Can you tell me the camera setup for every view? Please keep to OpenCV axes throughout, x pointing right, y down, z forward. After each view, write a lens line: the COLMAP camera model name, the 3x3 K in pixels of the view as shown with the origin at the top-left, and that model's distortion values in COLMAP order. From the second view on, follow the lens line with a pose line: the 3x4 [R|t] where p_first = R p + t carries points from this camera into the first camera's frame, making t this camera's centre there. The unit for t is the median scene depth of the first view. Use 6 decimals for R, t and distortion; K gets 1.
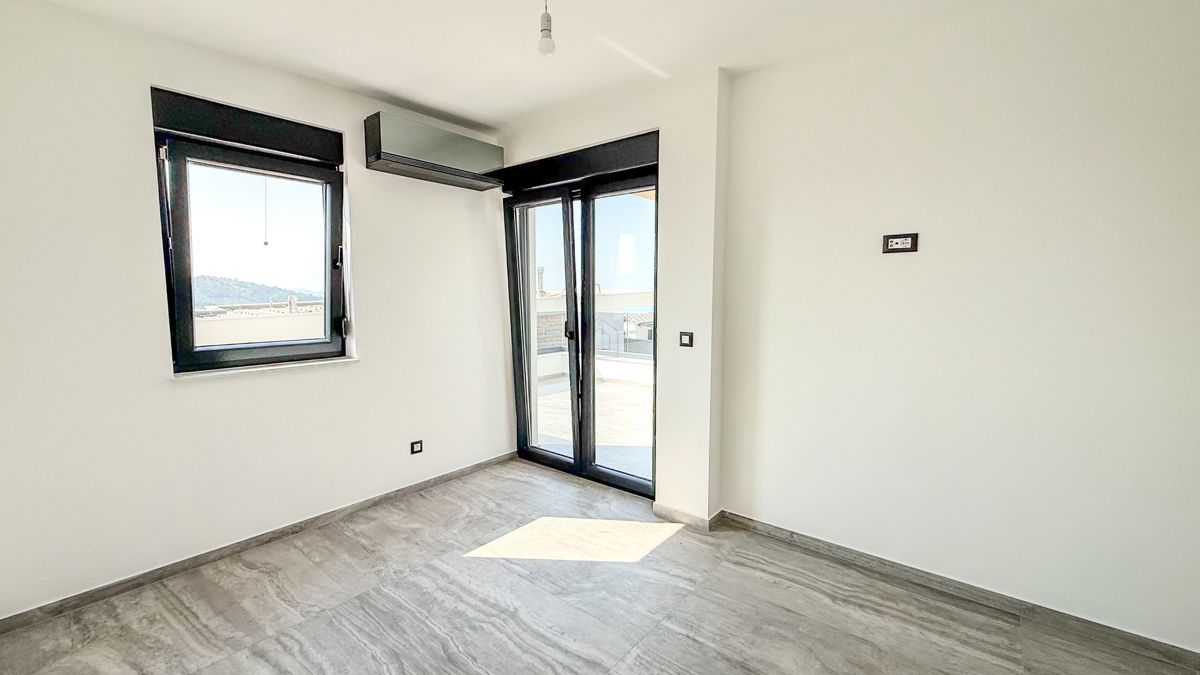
lens RADIAL K [[483.7, 0, 600.0], [0, 483.7, 337.5], [0, 0, 1]] dist [-0.002564, -0.000176]
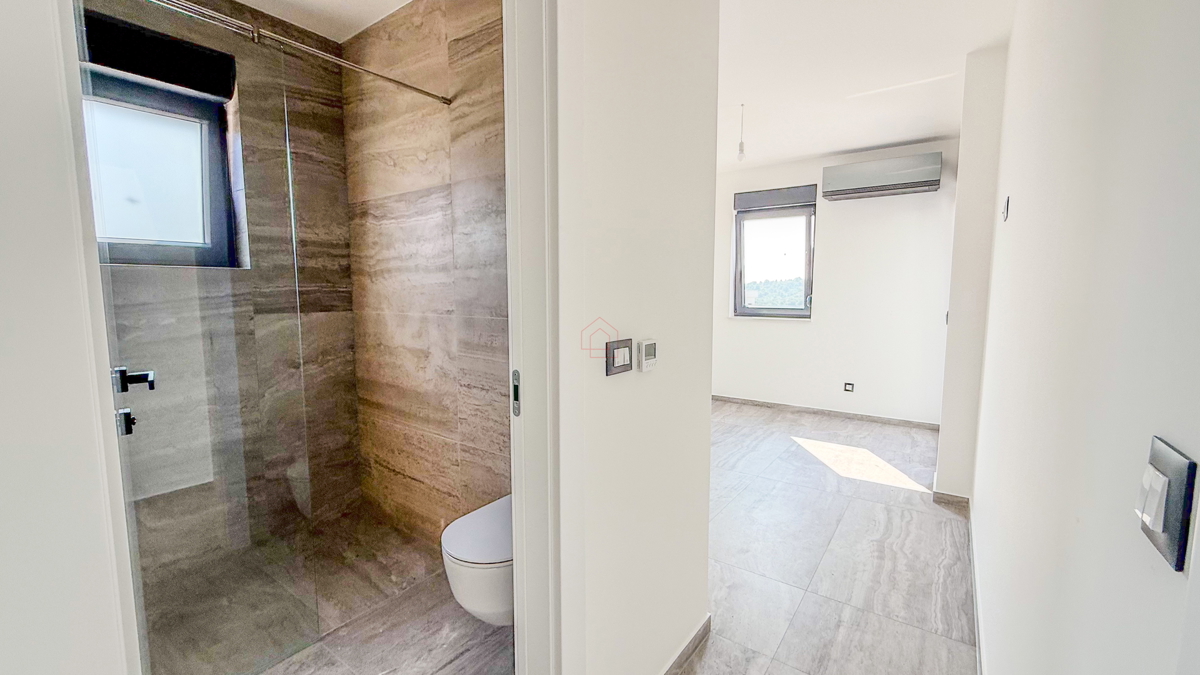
lens RADIAL K [[494.3, 0, 600.0], [0, 494.3, 337.5], [0, 0, 1]] dist [0.001101, 0.000149]
pose [[0.072552, 0.101031, -0.992234, 1.273495], [-0.087769, 0.991643, 0.094554, 0.010727], [0.993495, 0.080227, 0.080813, 0.179166]]
